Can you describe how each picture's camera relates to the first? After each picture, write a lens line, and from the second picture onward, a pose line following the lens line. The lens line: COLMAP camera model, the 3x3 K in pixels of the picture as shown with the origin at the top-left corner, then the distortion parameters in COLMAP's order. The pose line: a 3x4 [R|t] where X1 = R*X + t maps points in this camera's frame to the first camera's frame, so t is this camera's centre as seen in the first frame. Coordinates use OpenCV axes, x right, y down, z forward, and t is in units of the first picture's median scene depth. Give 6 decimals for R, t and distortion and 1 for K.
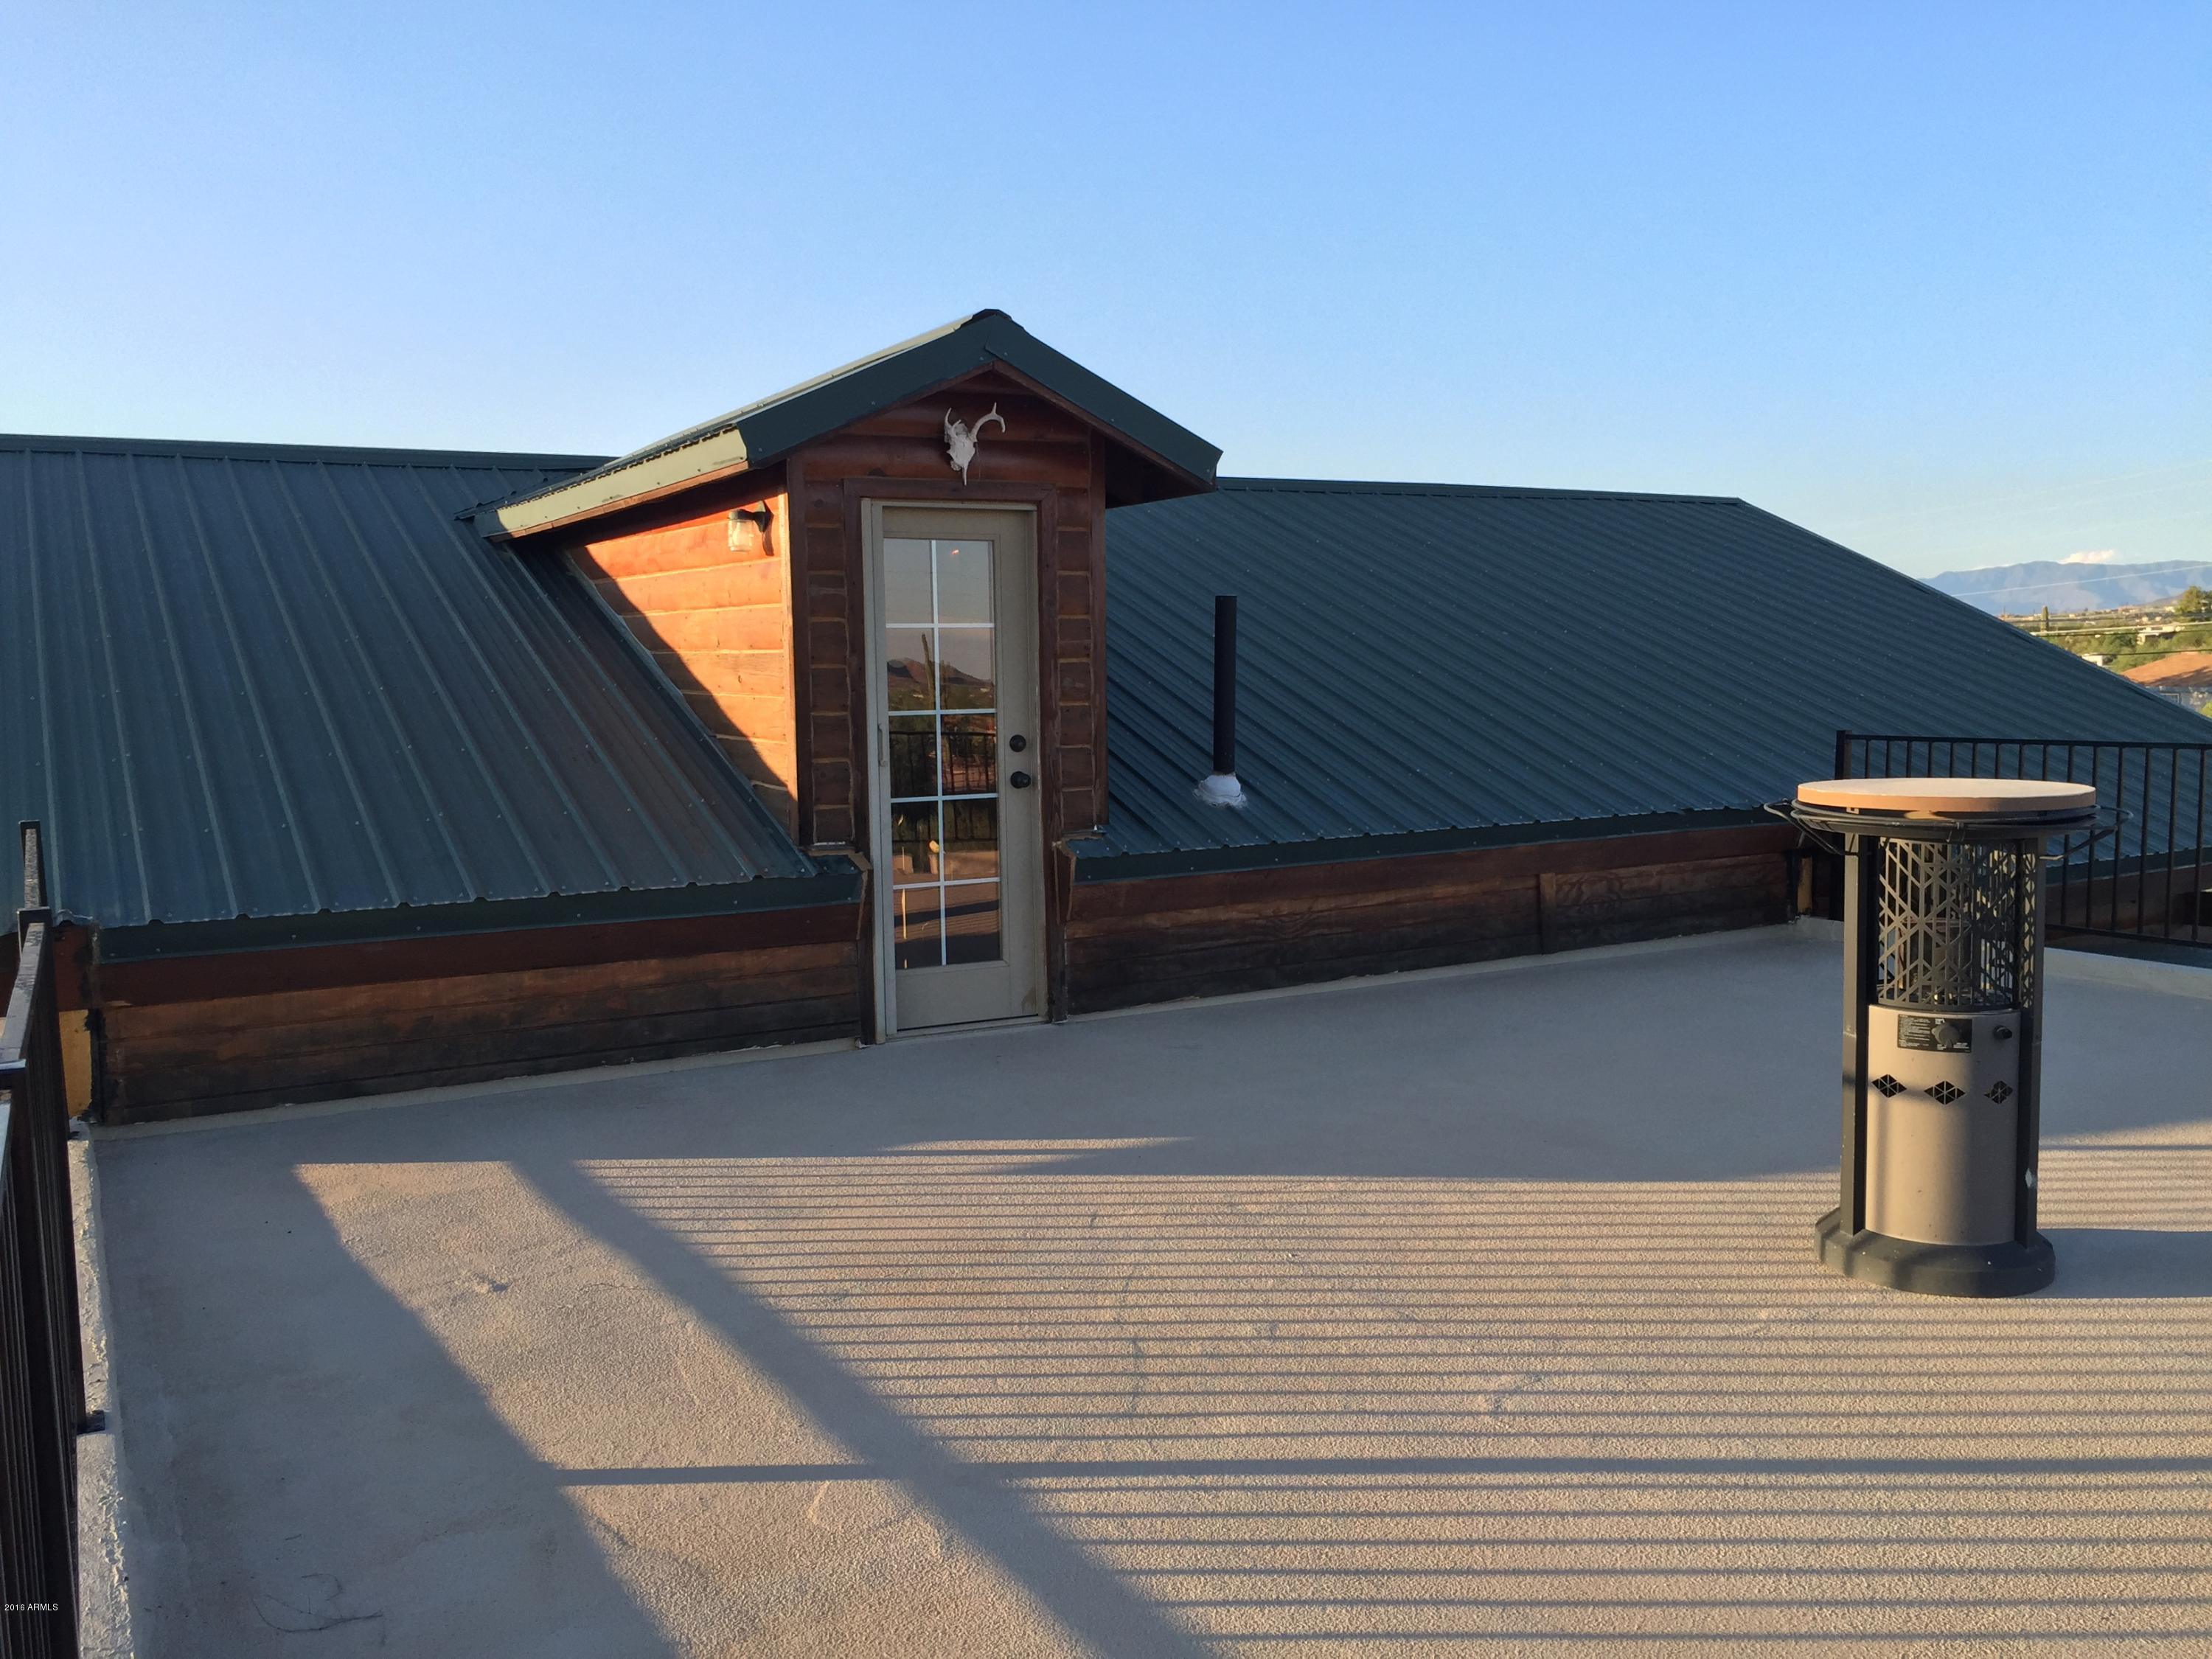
lens RADIAL K [[1885.4, 0, 1106.4], [0, 1885.4, 853.4], [0, 0, 1]] dist [0.081345, -0.108320]
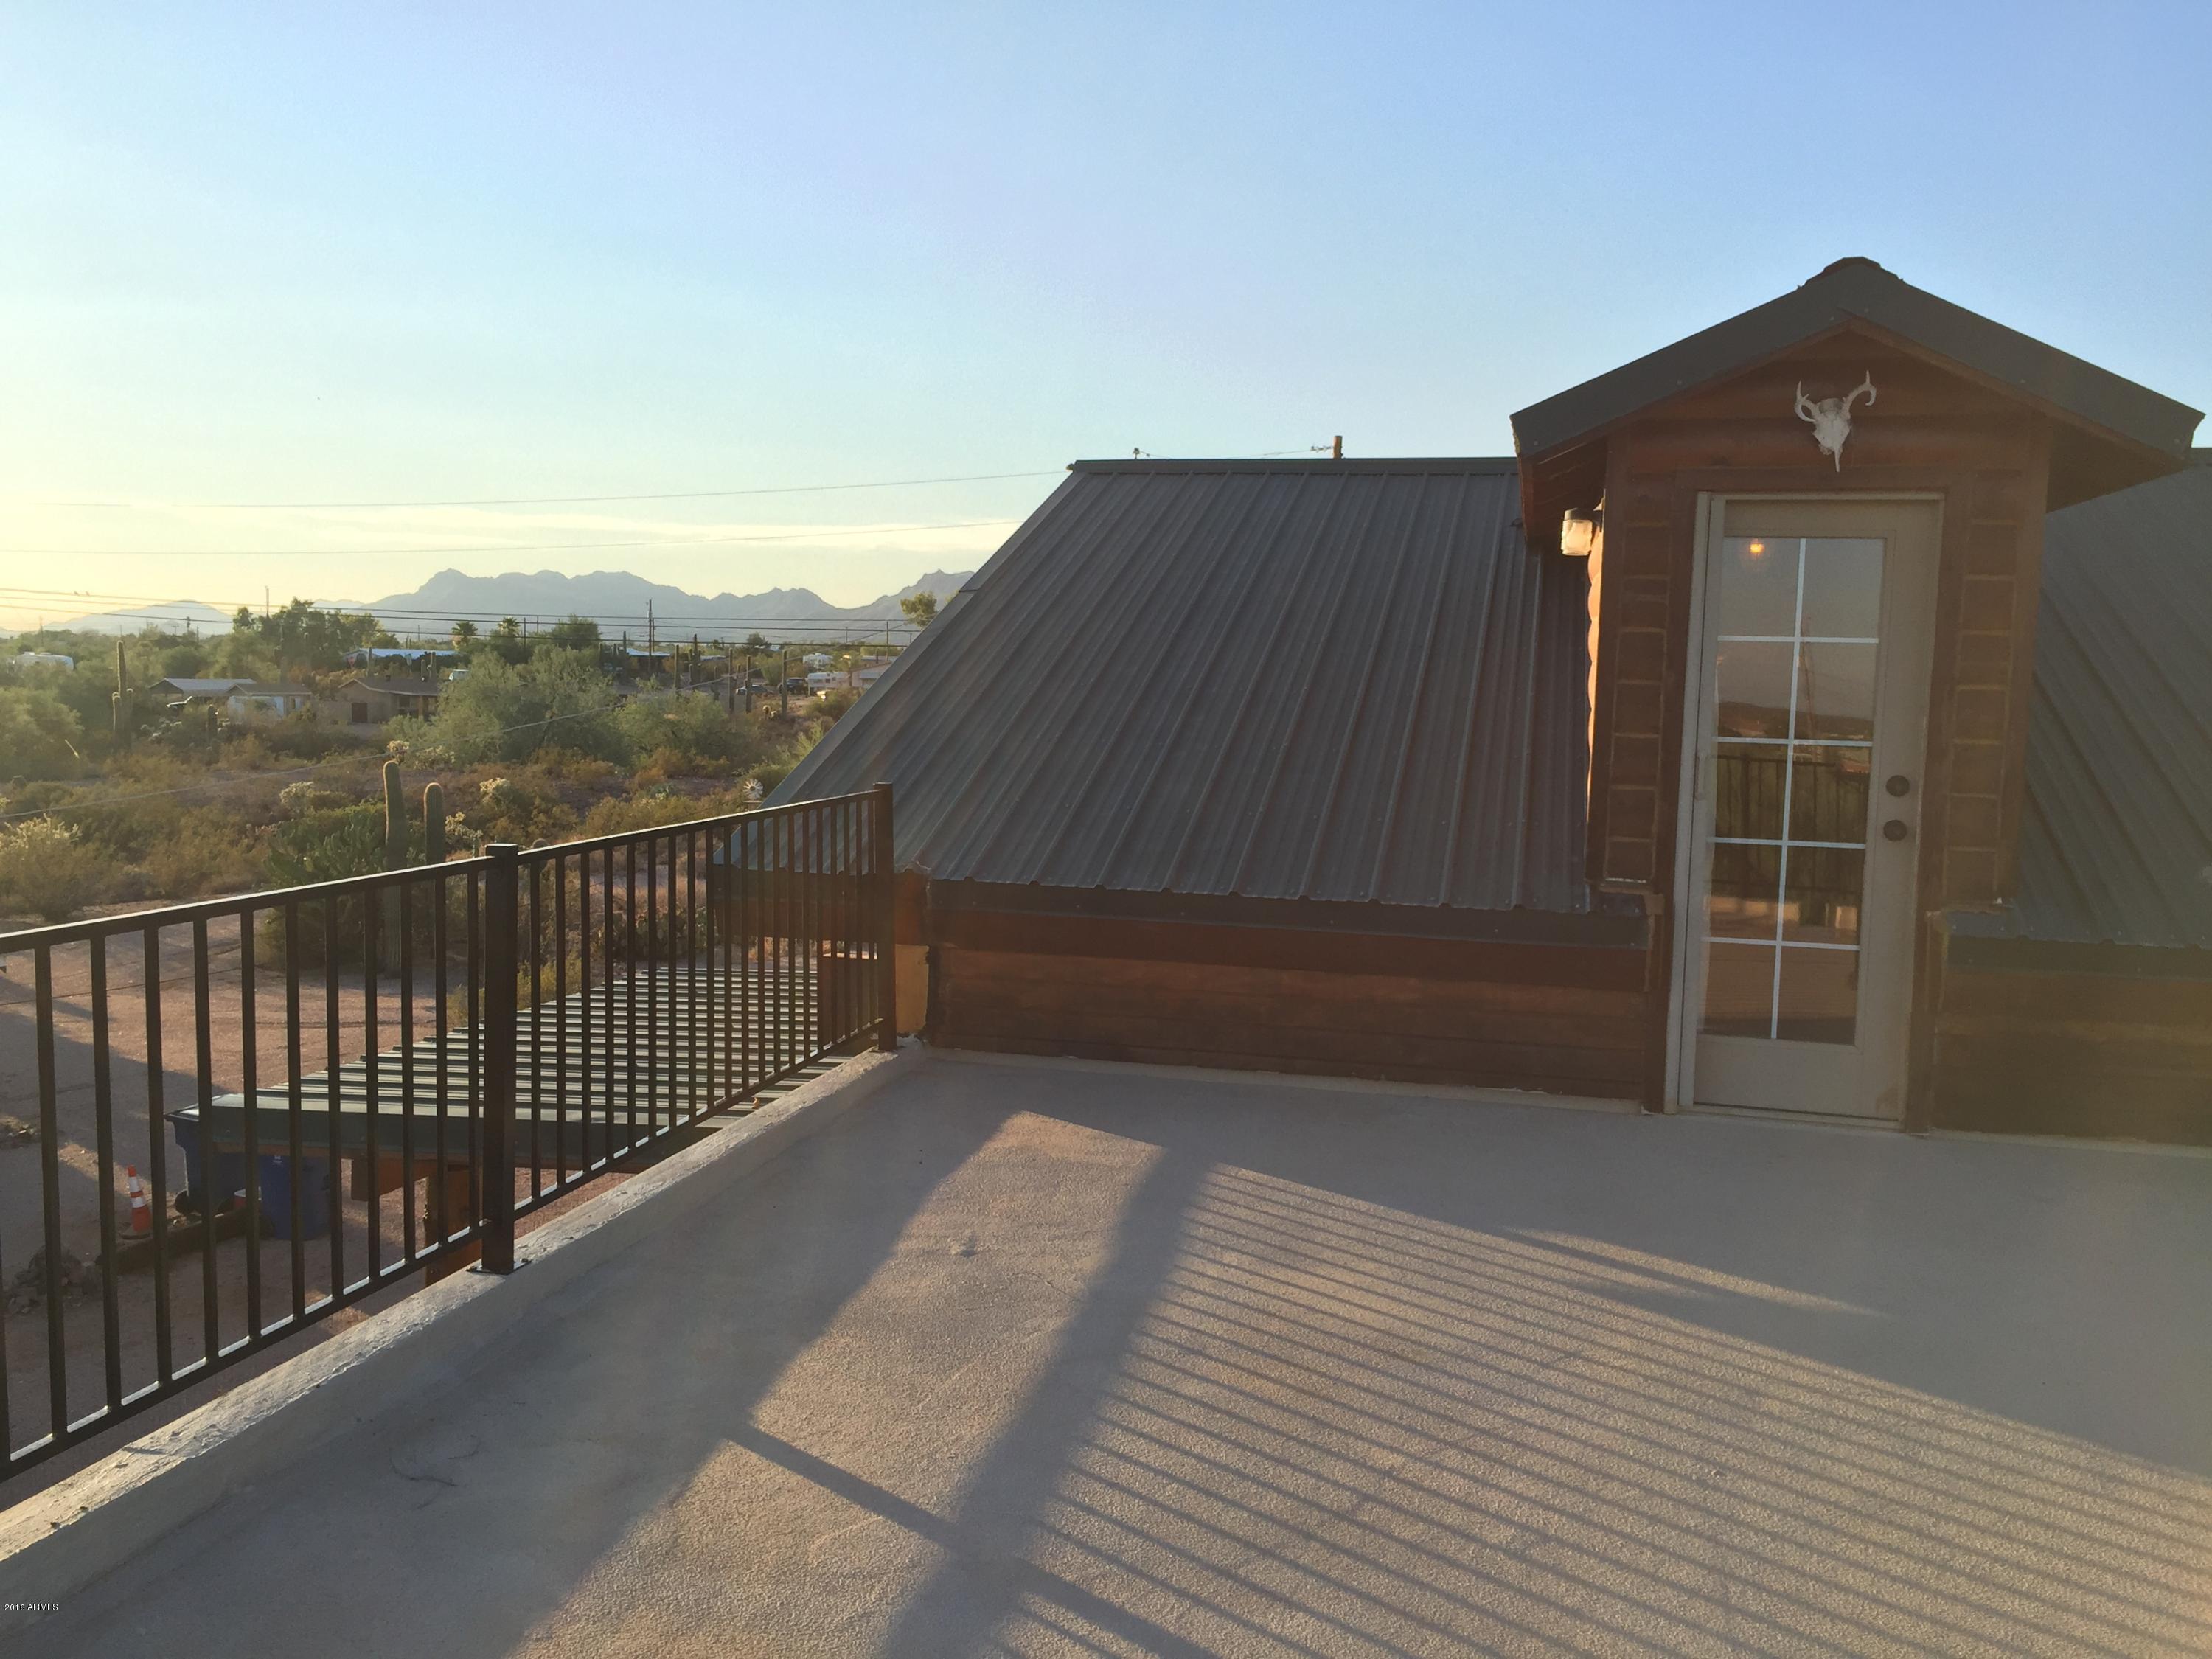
lens RADIAL K [[1885.4, 0, 1116.6], [0, 1885.4, 857.4], [0, 0, 1]] dist [0.081345, -0.108320]
pose [[0.737307, 0.104995, -0.667349, 0.297594], [-0.104542, 0.993682, 0.040838, -0.029867], [0.667420, 0.039656, 0.743625, 0.187224]]
